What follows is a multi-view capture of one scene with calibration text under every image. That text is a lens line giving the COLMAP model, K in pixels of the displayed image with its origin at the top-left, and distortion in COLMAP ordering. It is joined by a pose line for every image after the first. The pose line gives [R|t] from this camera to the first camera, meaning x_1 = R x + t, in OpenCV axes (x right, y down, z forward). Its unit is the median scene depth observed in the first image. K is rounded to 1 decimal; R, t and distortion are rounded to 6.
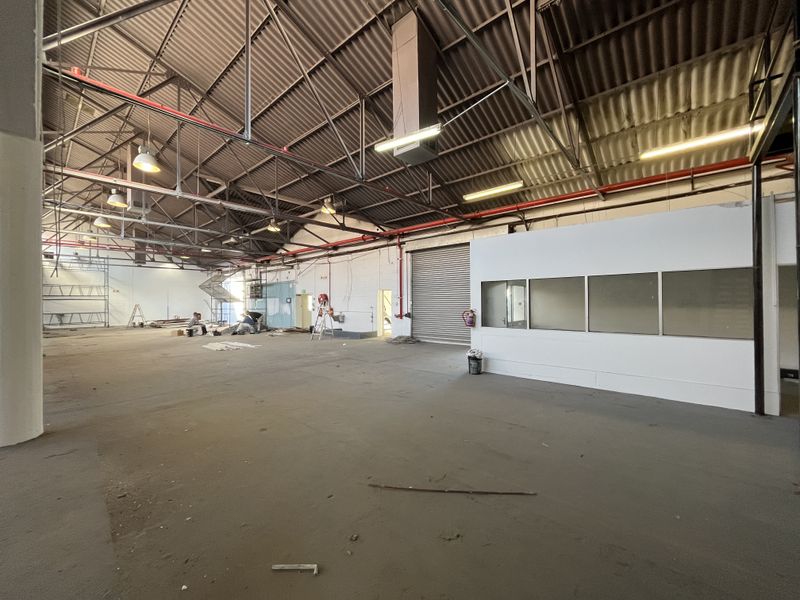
lens RADIAL K [[324.0, 0, 397.1], [0, 324.0, 301.1], [0, 0, 1]] dist [-0.006323, 0.000009]
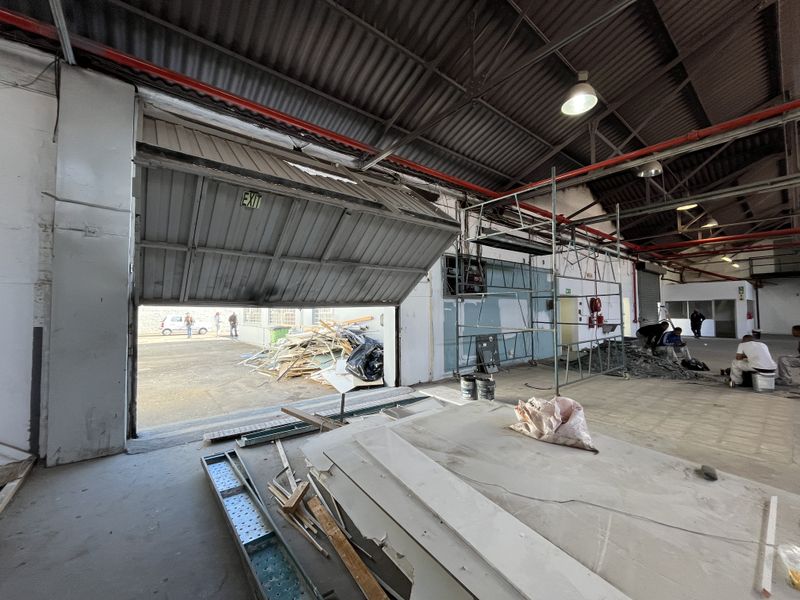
lens RADIAL K [[324.0, 0, 398.3], [0, 324.0, 298.0], [0, 0, 1]] dist [-0.006323, 0.000009]
pose [[0.163565, 0.037245, 0.985829, -1.341523], [-0.004363, 0.999305, -0.037030, 0.011505], [-0.986523, 0.001755, 0.163614, 1.706281]]
